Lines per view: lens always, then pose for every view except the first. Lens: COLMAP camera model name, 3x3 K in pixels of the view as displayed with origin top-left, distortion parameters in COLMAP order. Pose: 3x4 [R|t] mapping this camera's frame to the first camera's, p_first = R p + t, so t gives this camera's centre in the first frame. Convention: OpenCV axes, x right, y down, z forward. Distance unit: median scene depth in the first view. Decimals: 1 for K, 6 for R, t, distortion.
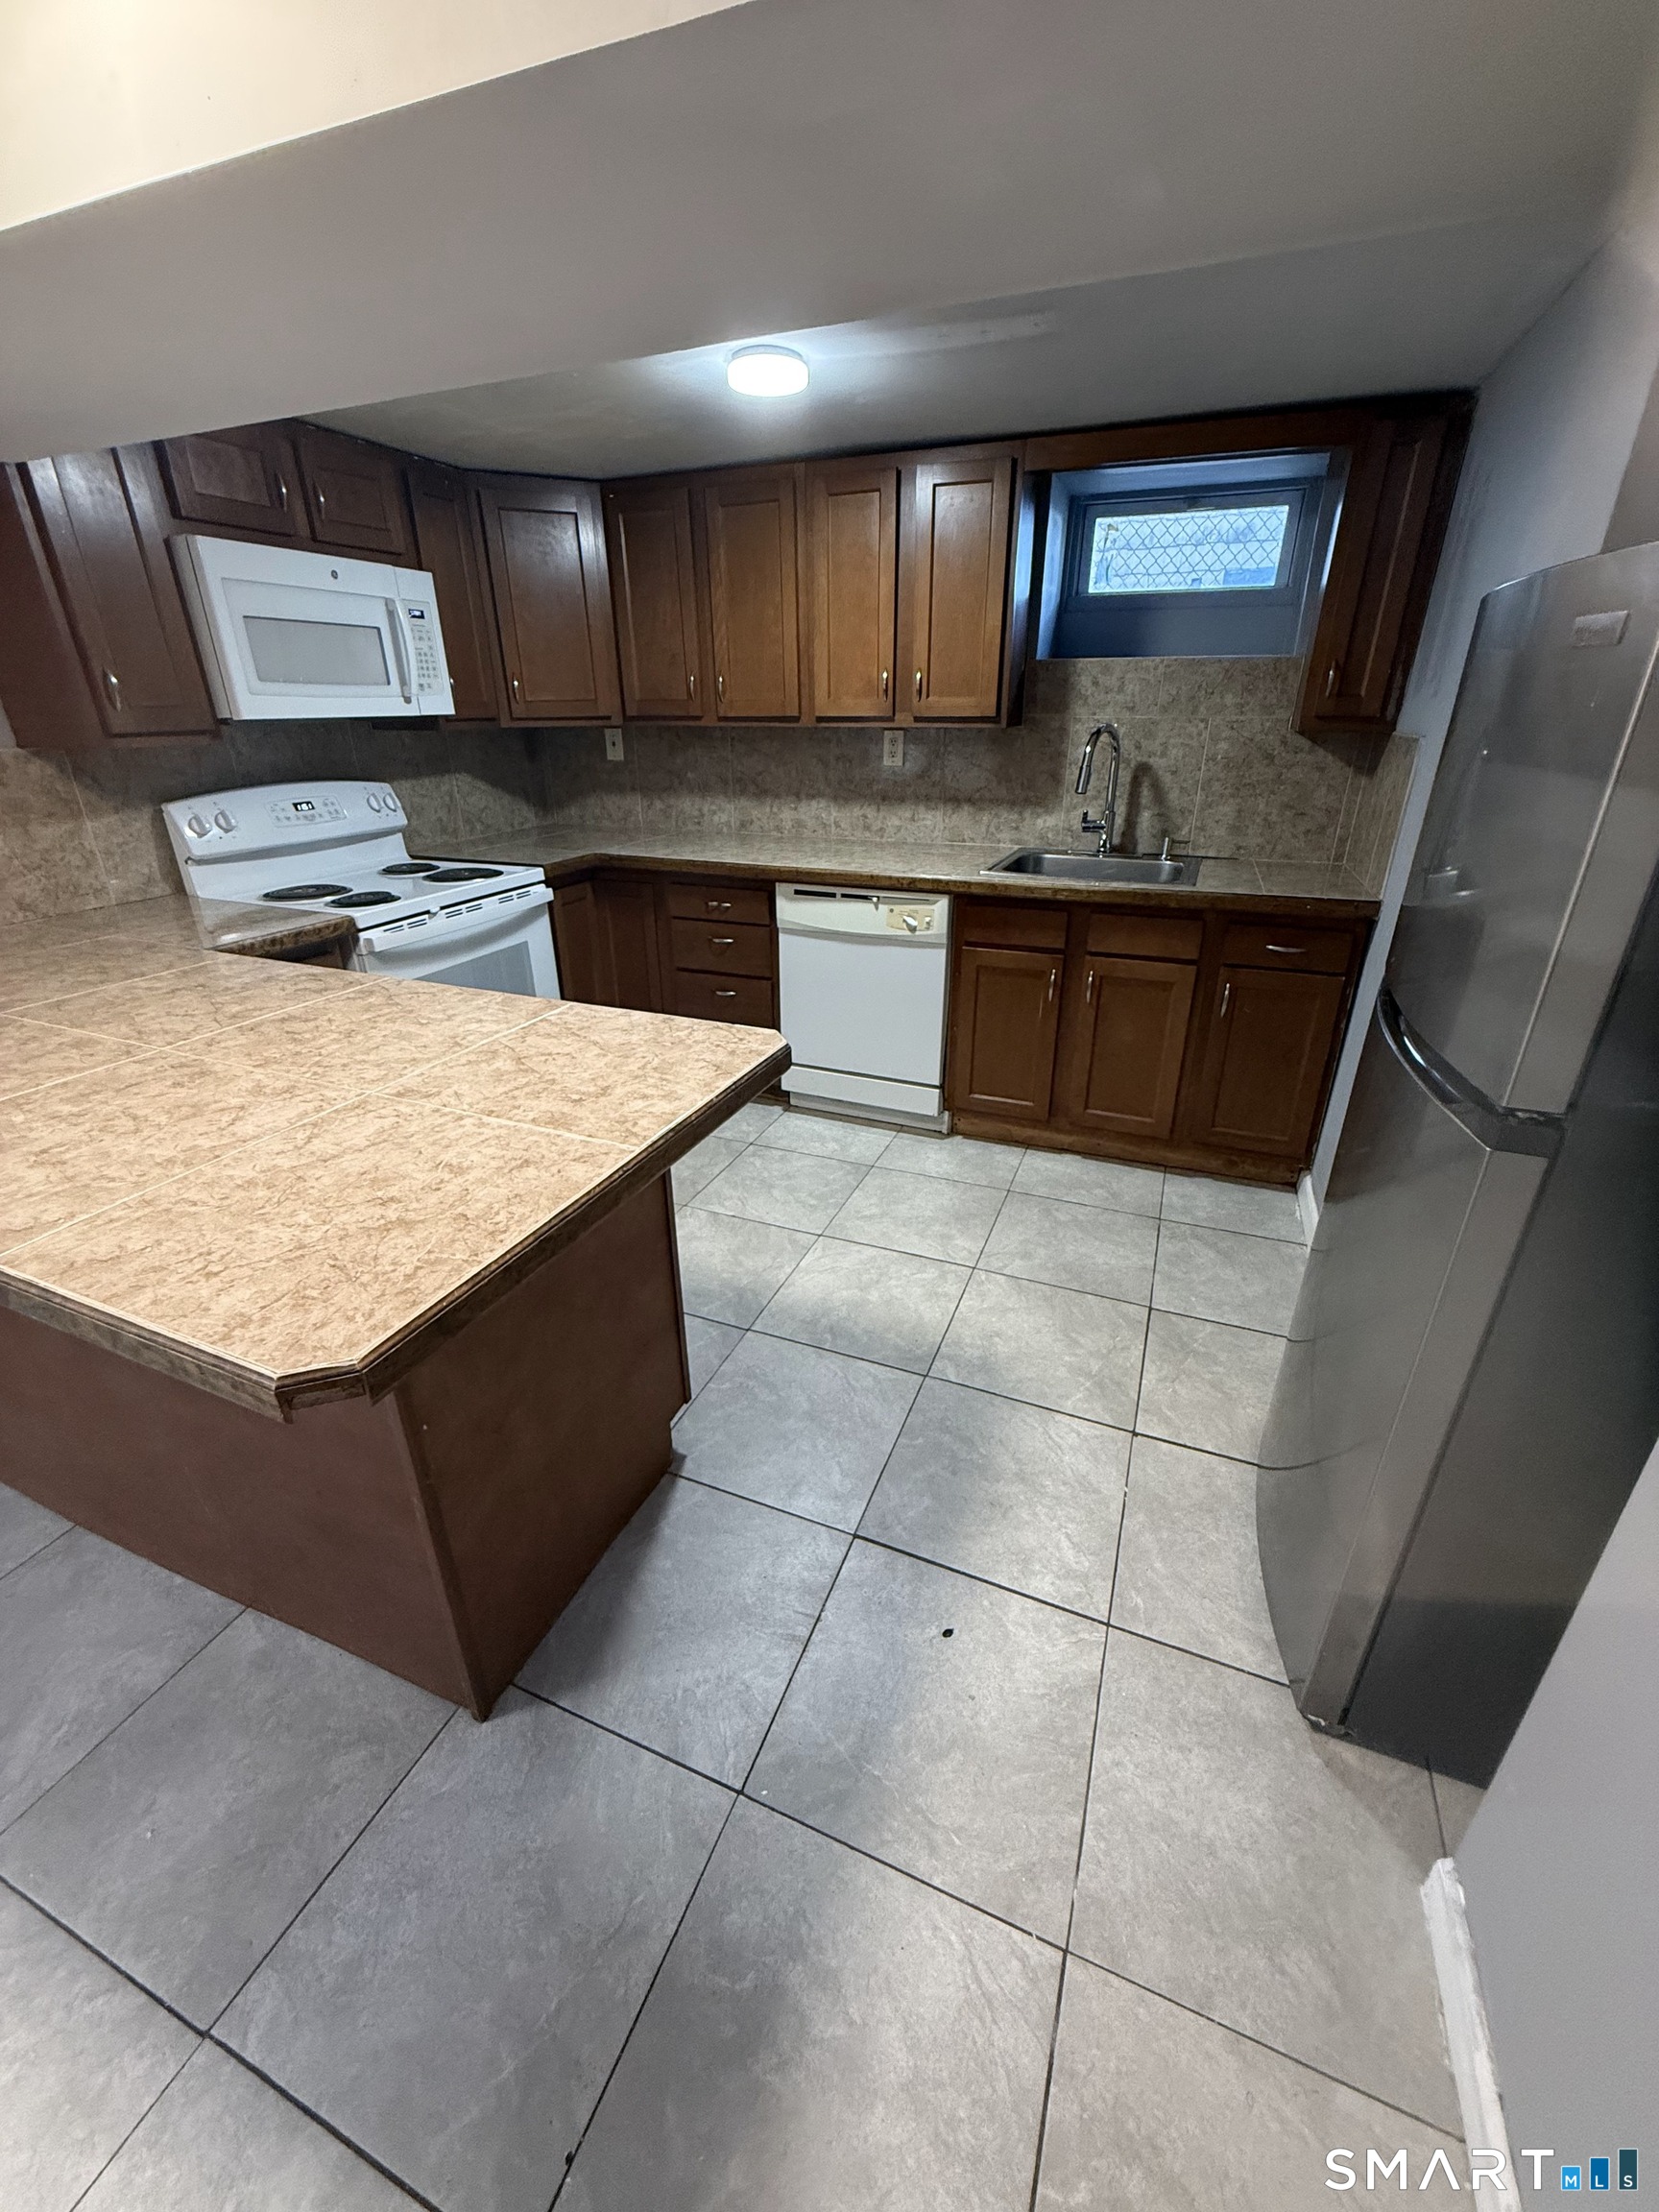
lens RADIAL K [[882.9, 0, 826.9], [0, 882.9, 1101.4], [0, 0, 1]] dist [-0.000718, 0.000560]
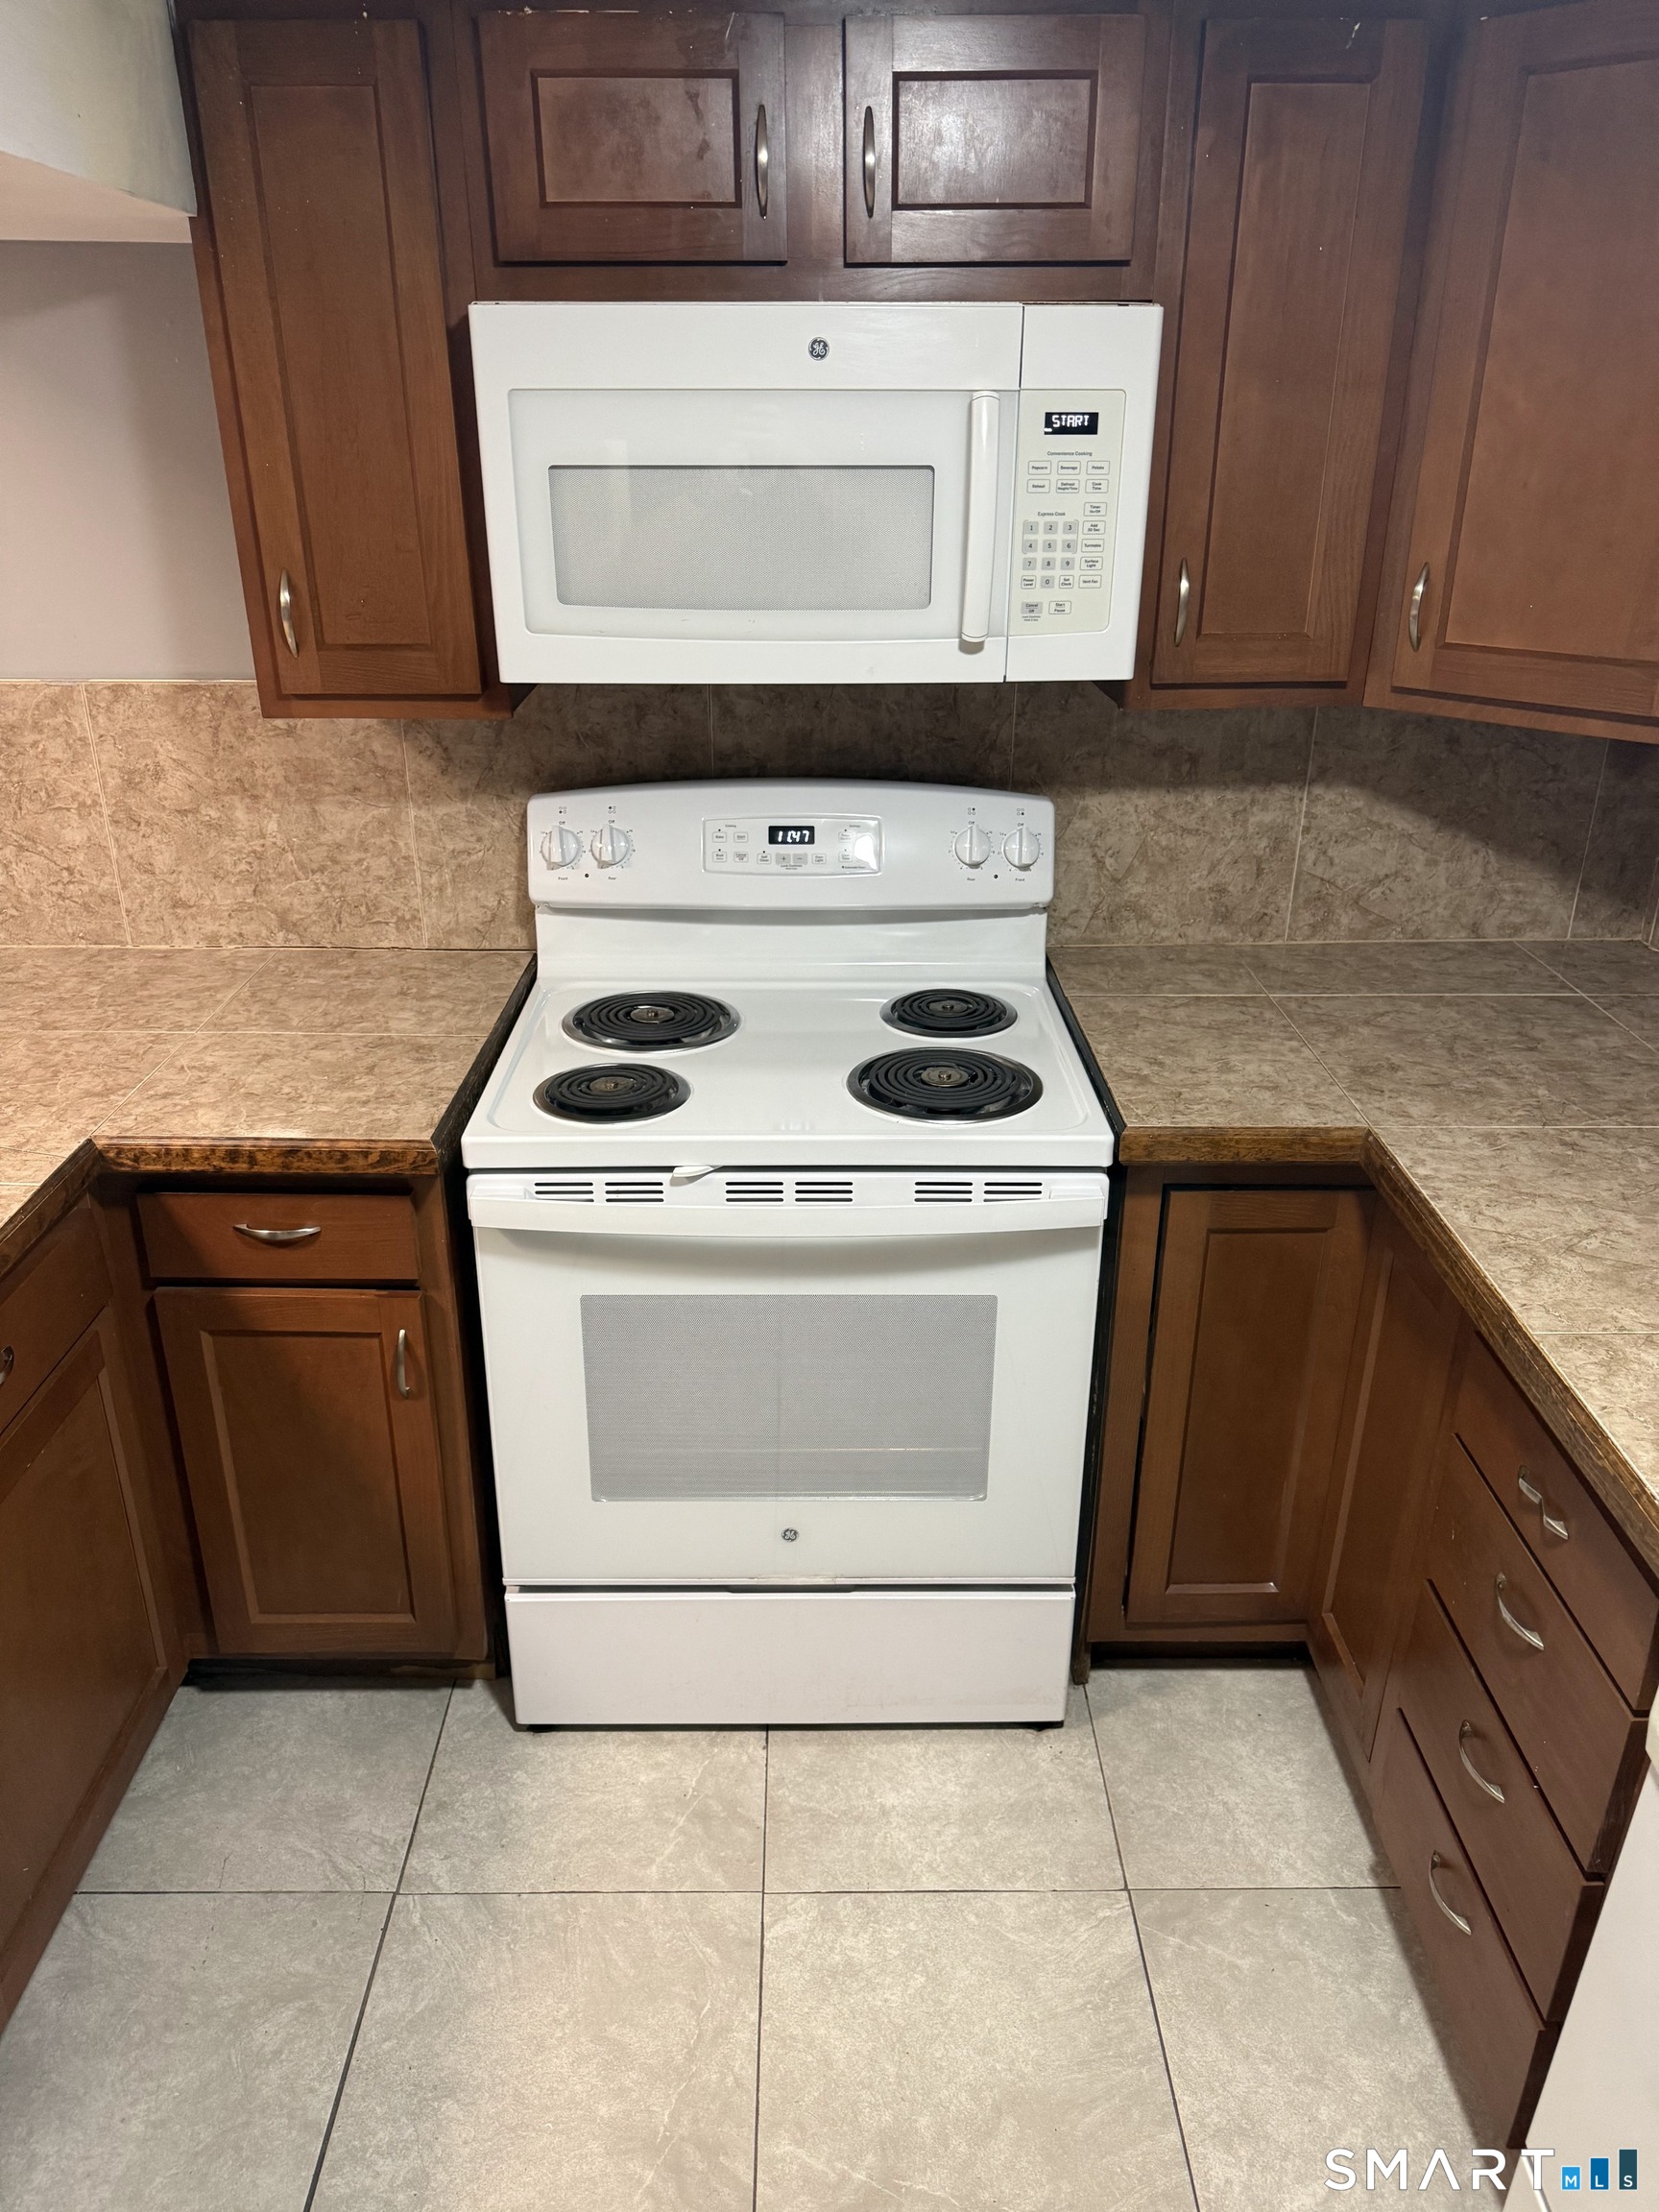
lens RADIAL K [[1561.5, 0, 828.3], [0, 1561.5, 1122.7], [0, 0, 1]] dist [0.041407, -0.048666]
pose [[0.388891, 0.389370, -0.834958, 0.159552], [-0.384971, 0.892061, 0.236694, -0.402376], [0.836995, 0.229387, 0.496811, 0.646762]]
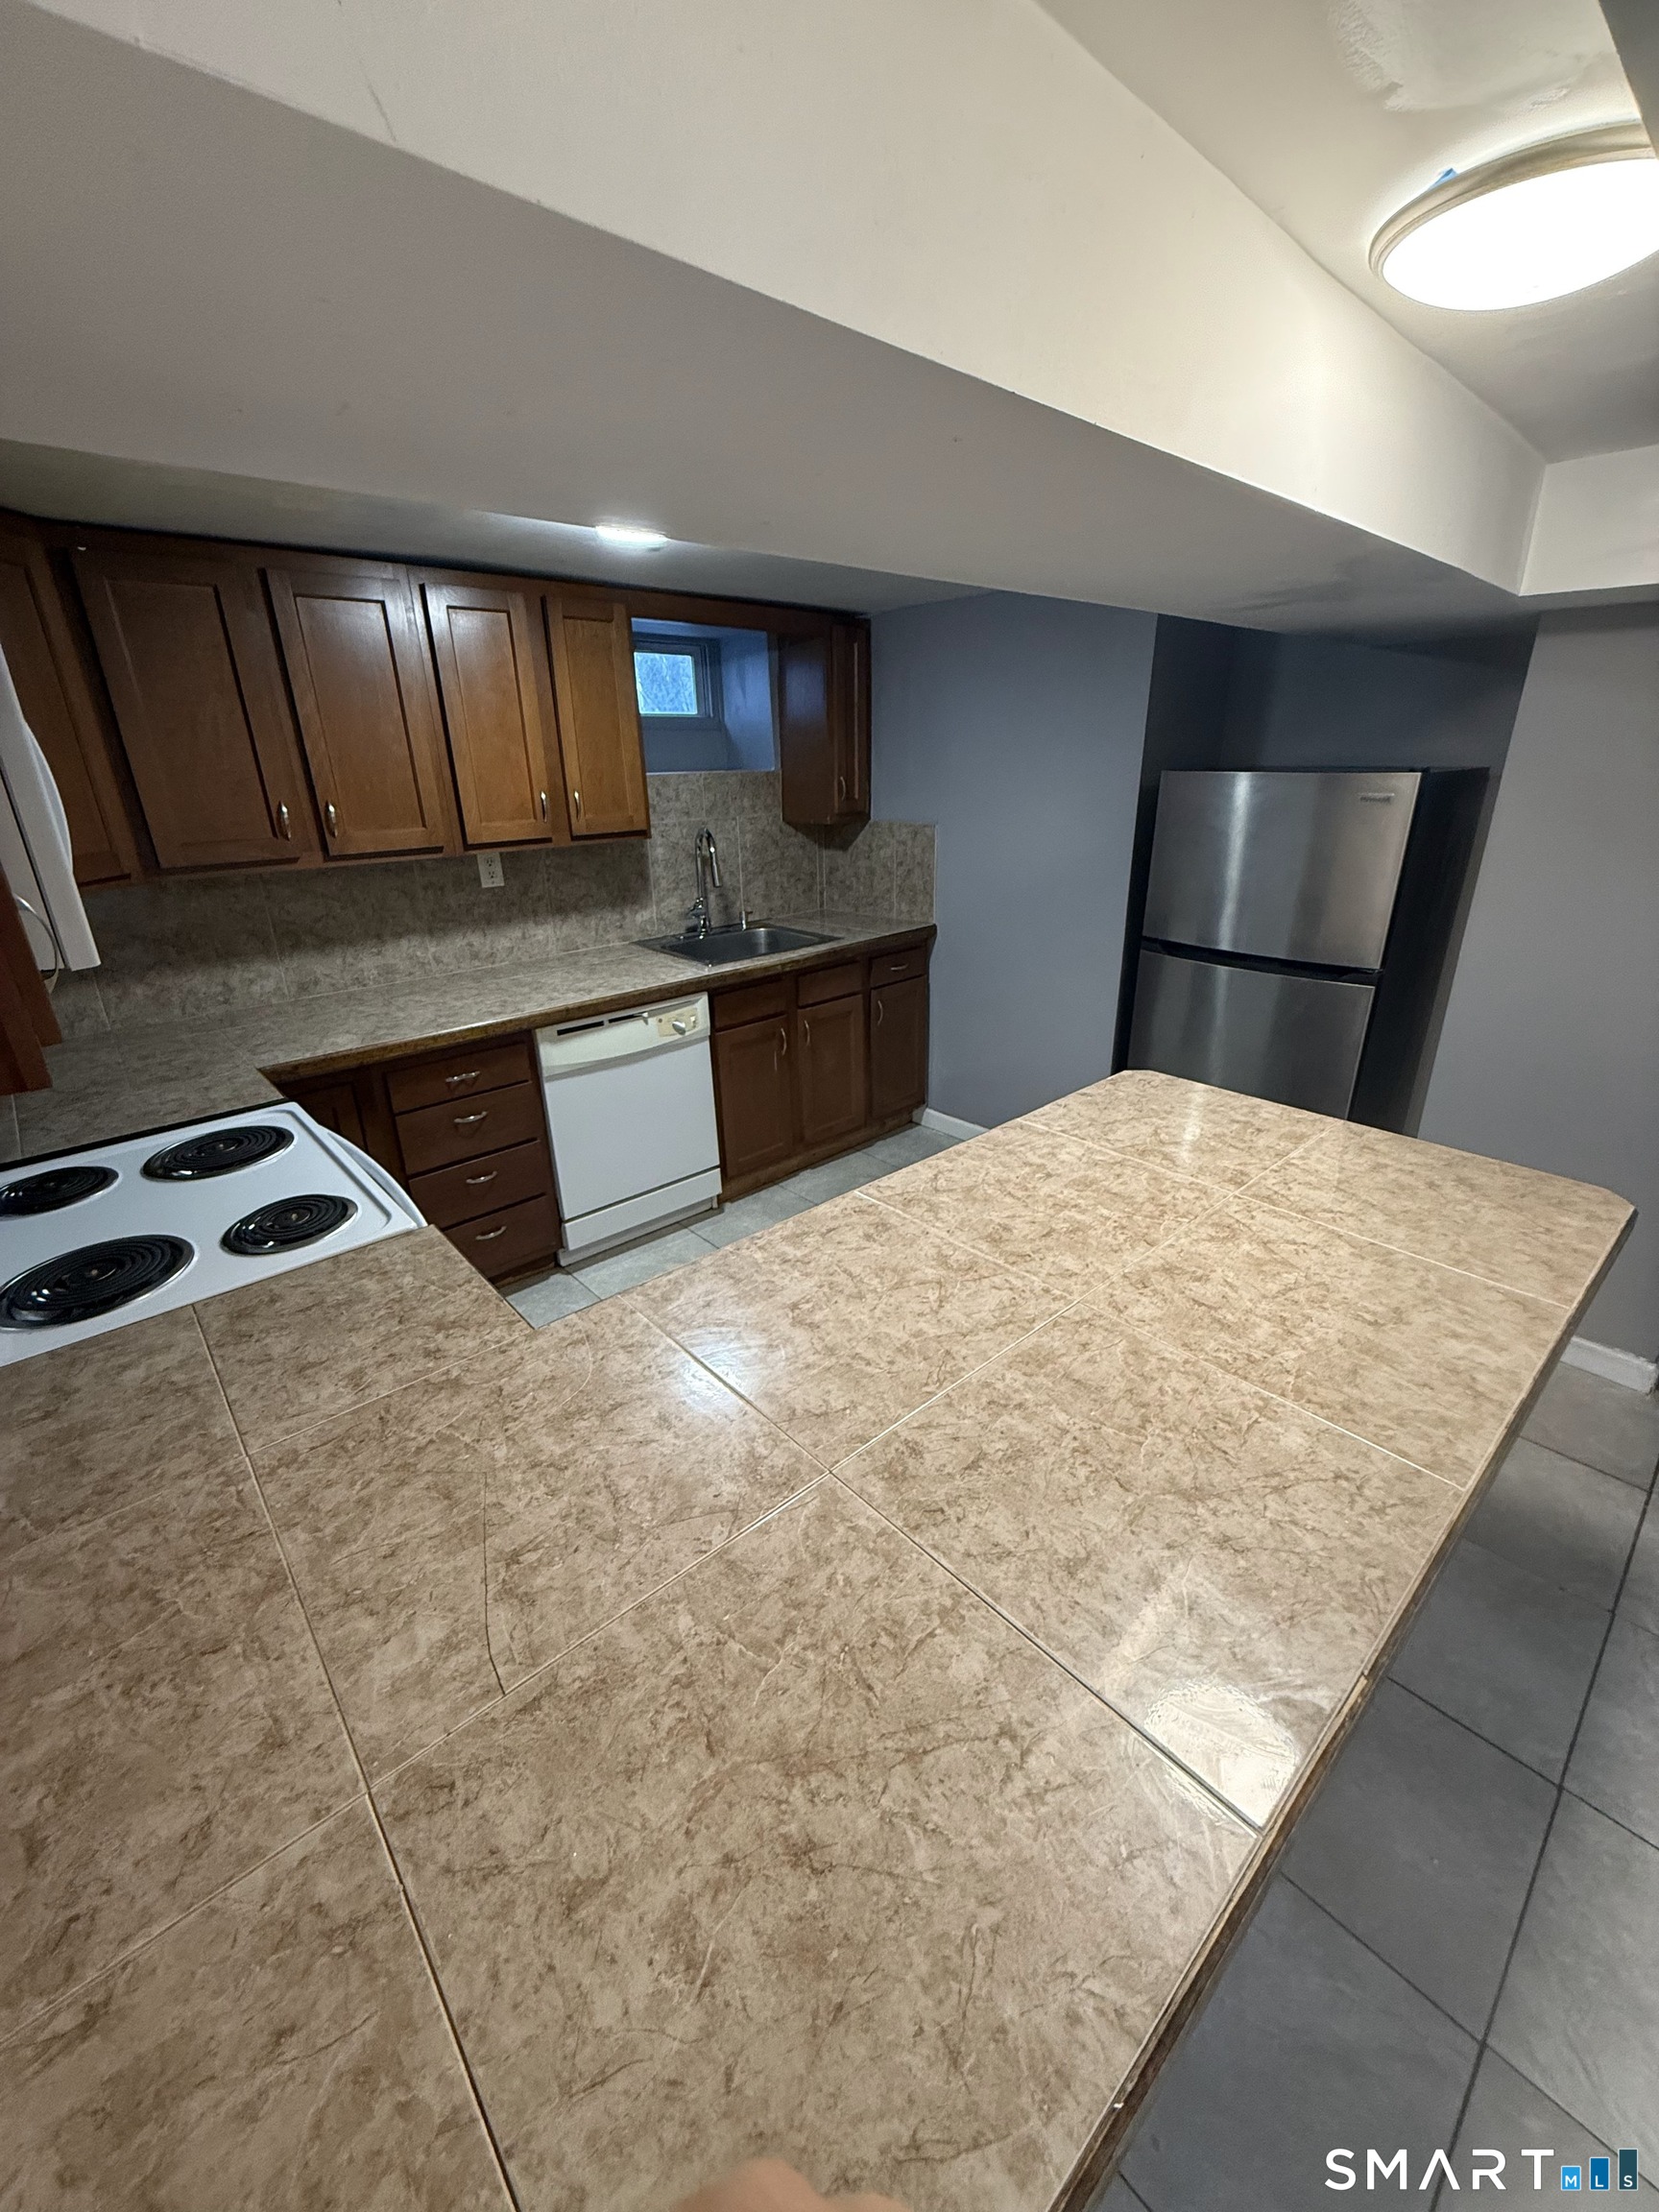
lens RADIAL K [[882.9, 0, 829.8], [0, 882.9, 1100.7], [0, 0, 1]] dist [-0.000718, 0.000560]
pose [[0.427983, -0.336768, 0.838700, -0.761854], [0.387146, 0.906847, 0.166573, -0.237910], [-0.816669, 0.253408, 0.518494, 0.355646]]
